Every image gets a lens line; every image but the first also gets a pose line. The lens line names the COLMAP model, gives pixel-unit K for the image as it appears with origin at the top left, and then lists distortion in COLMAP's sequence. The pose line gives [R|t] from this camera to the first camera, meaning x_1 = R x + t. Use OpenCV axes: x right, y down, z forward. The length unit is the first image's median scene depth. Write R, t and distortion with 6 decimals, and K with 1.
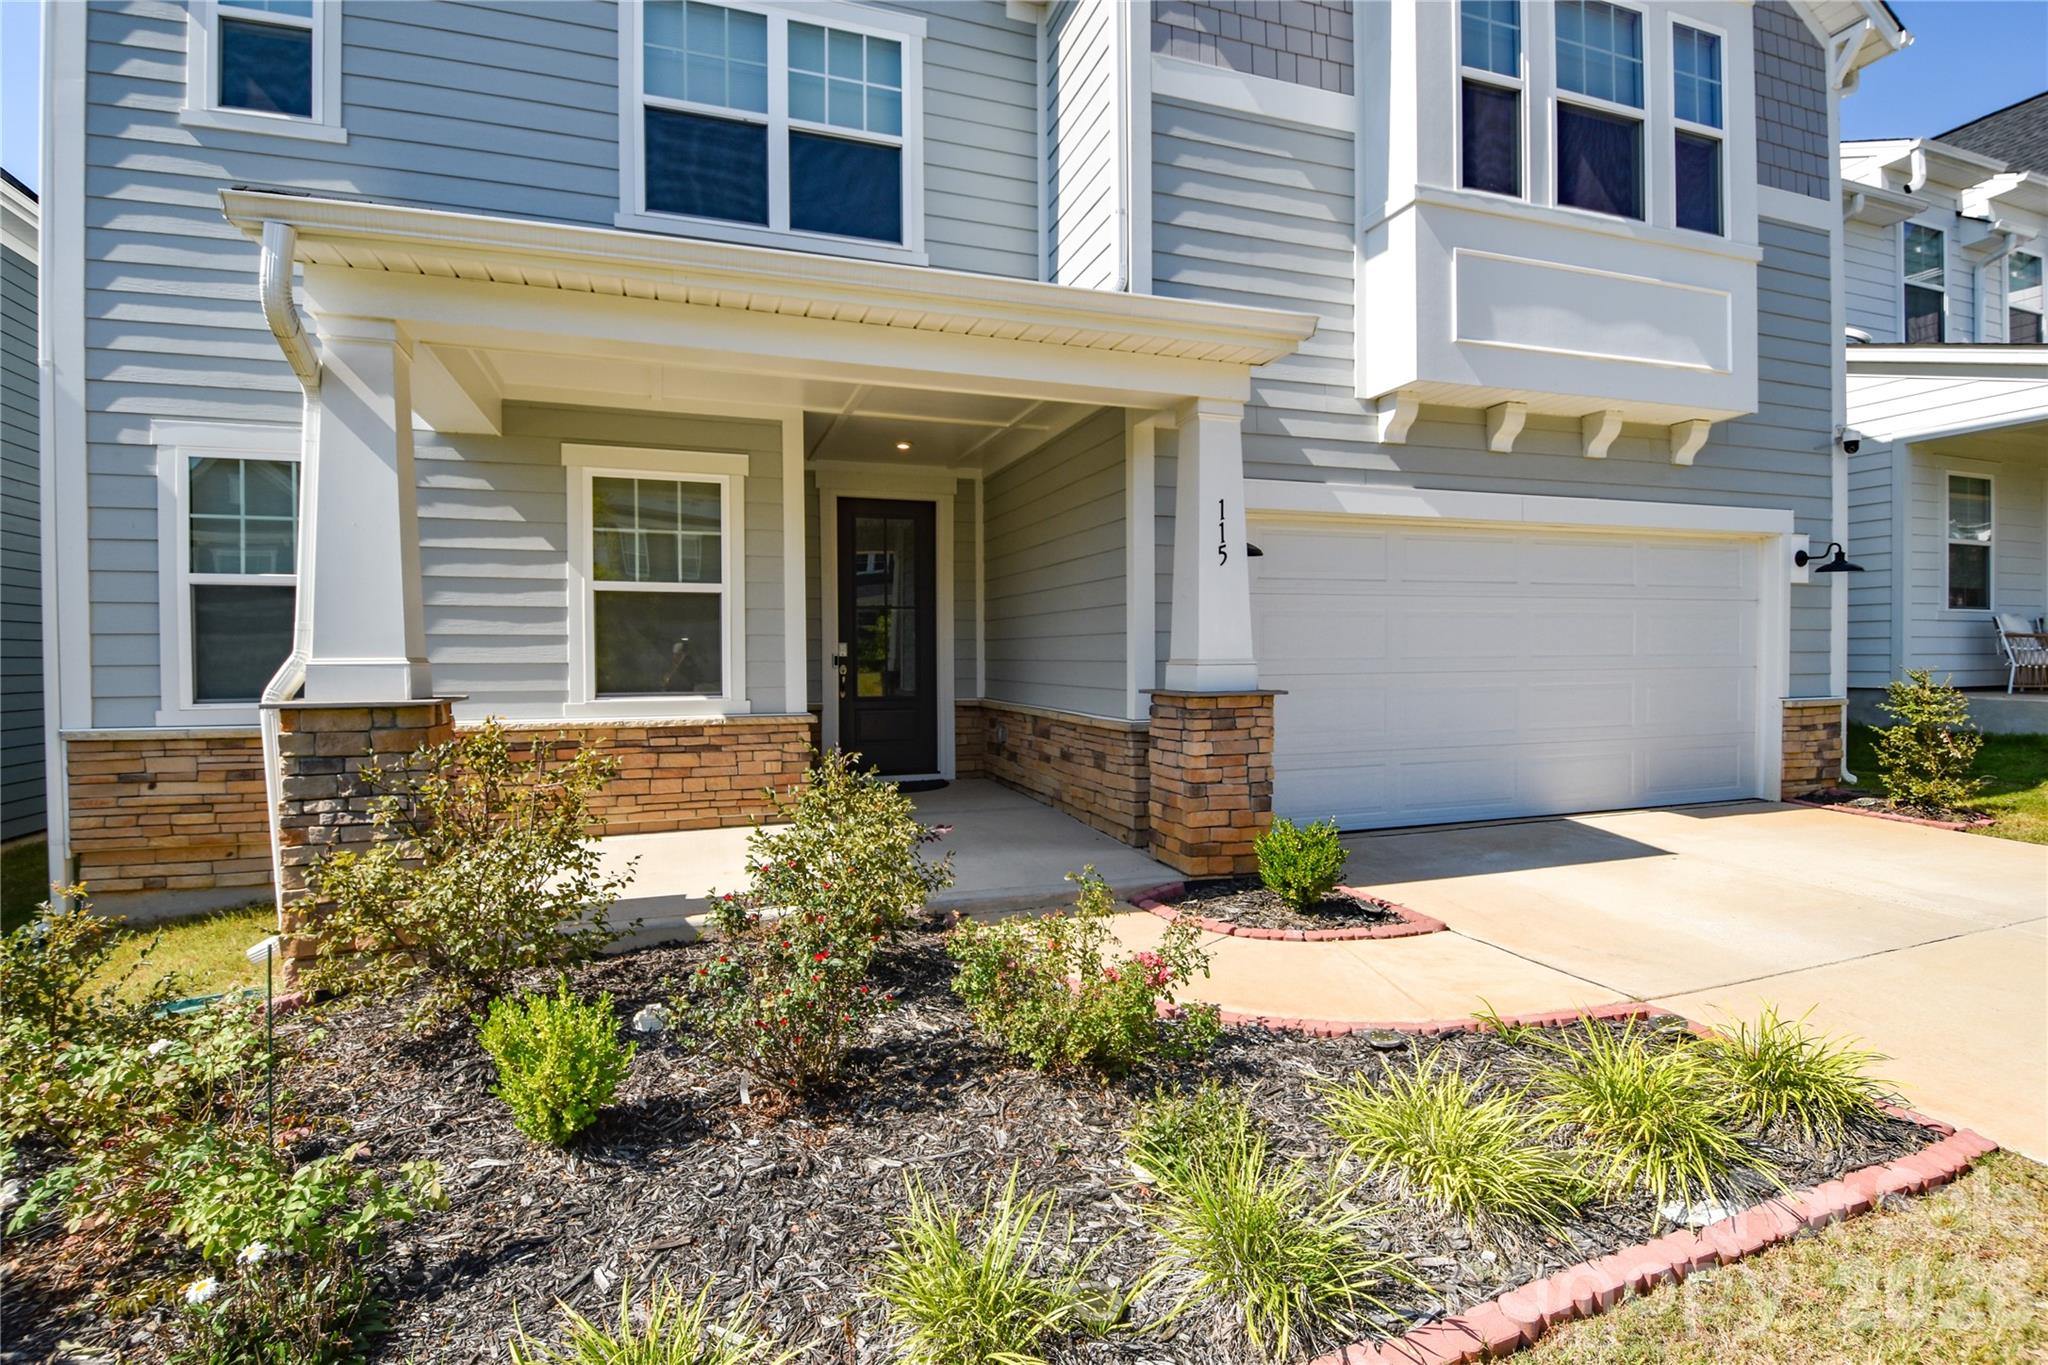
lens RADIAL K [[963.3, 0, 1038.2], [0, 963.3, 676.7], [0, 0, 1]] dist [0.003123, -0.012375]
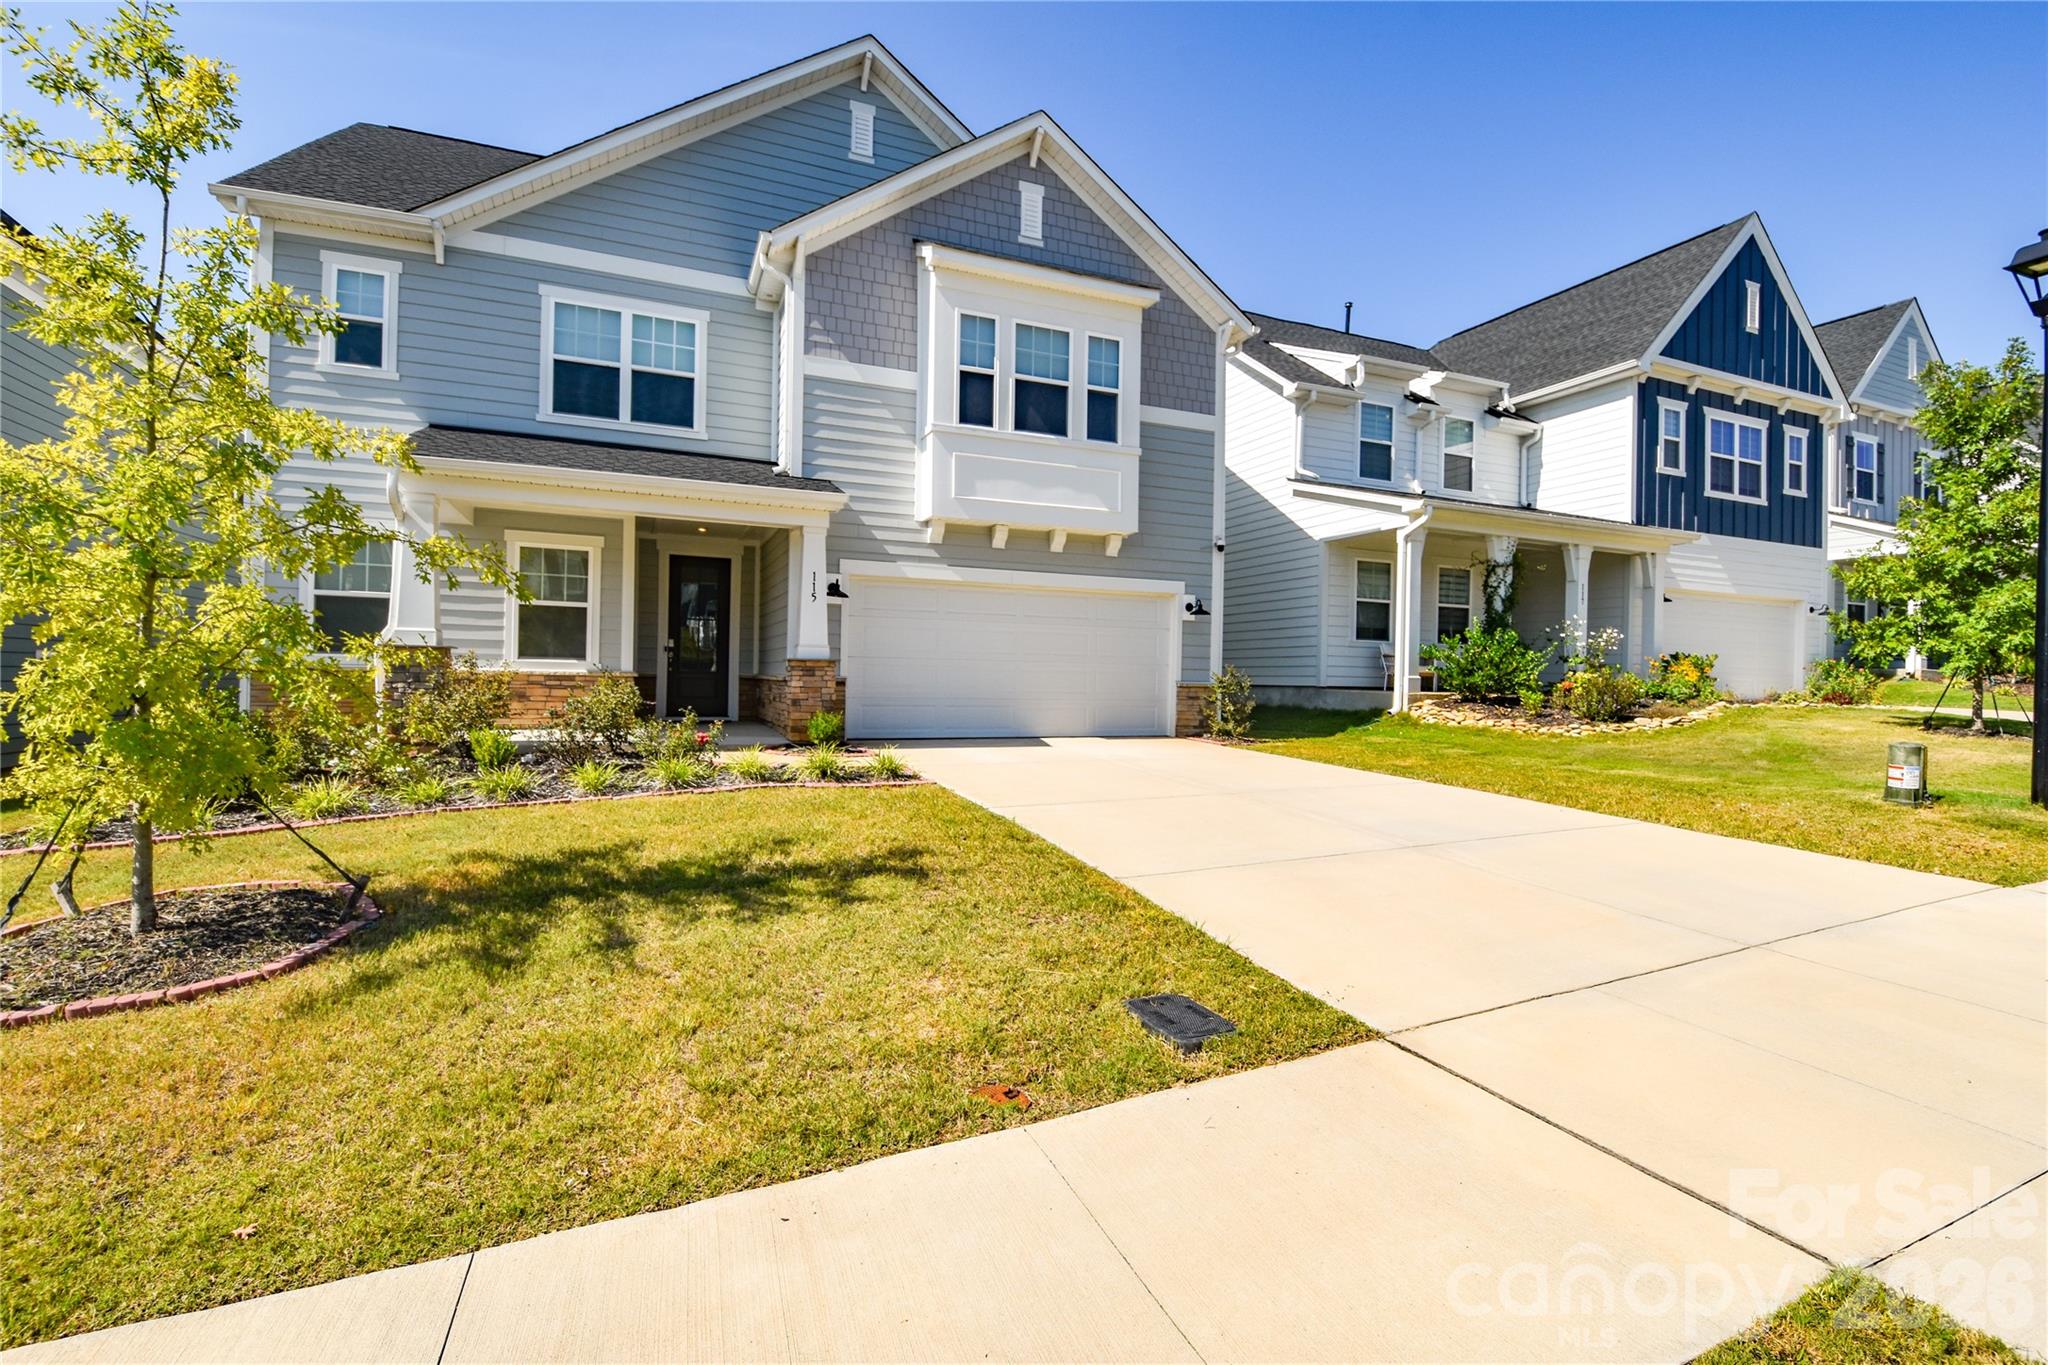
lens RADIAL K [[899.6, 0, 1027.5], [0, 899.6, 681.1], [0, 0, 1]] dist [0.015208, -0.021853]
pose [[0.997579, 0.025734, 0.064601, 0.444146], [-0.024468, 0.999494, -0.020310, 0.076976], [-0.065091, 0.018681, 0.997704, -0.871066]]
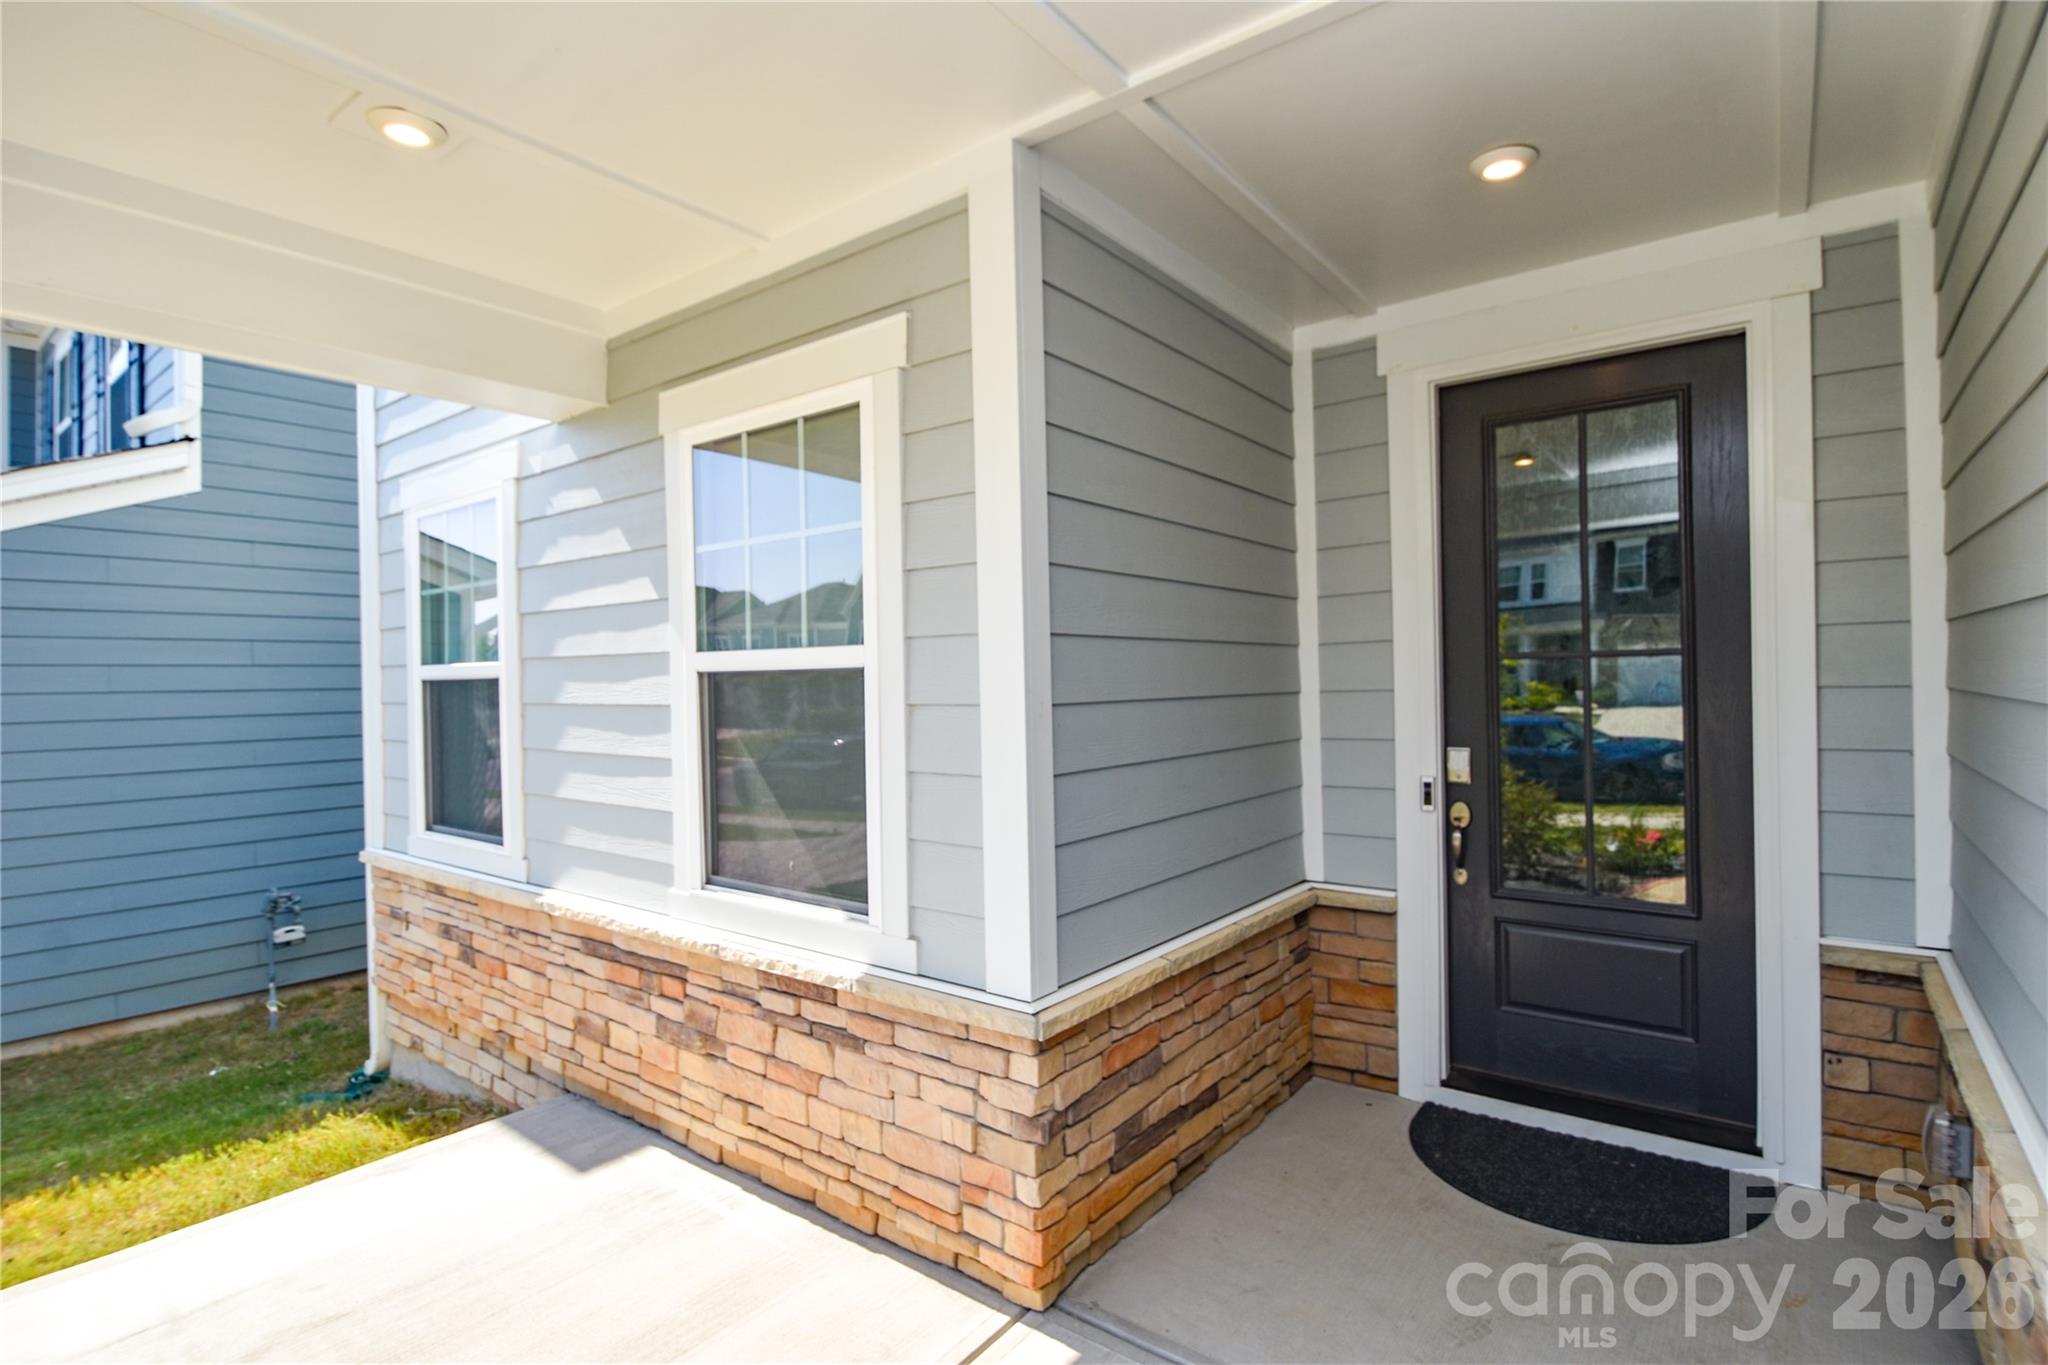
lens RADIAL K [[963.3, 0, 1038.2], [0, 963.3, 676.7], [0, 0, 1]] dist [0.003123, -0.012375]
pose [[0.538891, -0.004487, -0.842363, 0.056422], [-0.004590, 0.999955, -0.008263, -0.080442], [0.842363, 0.008320, 0.538847, 0.844971]]
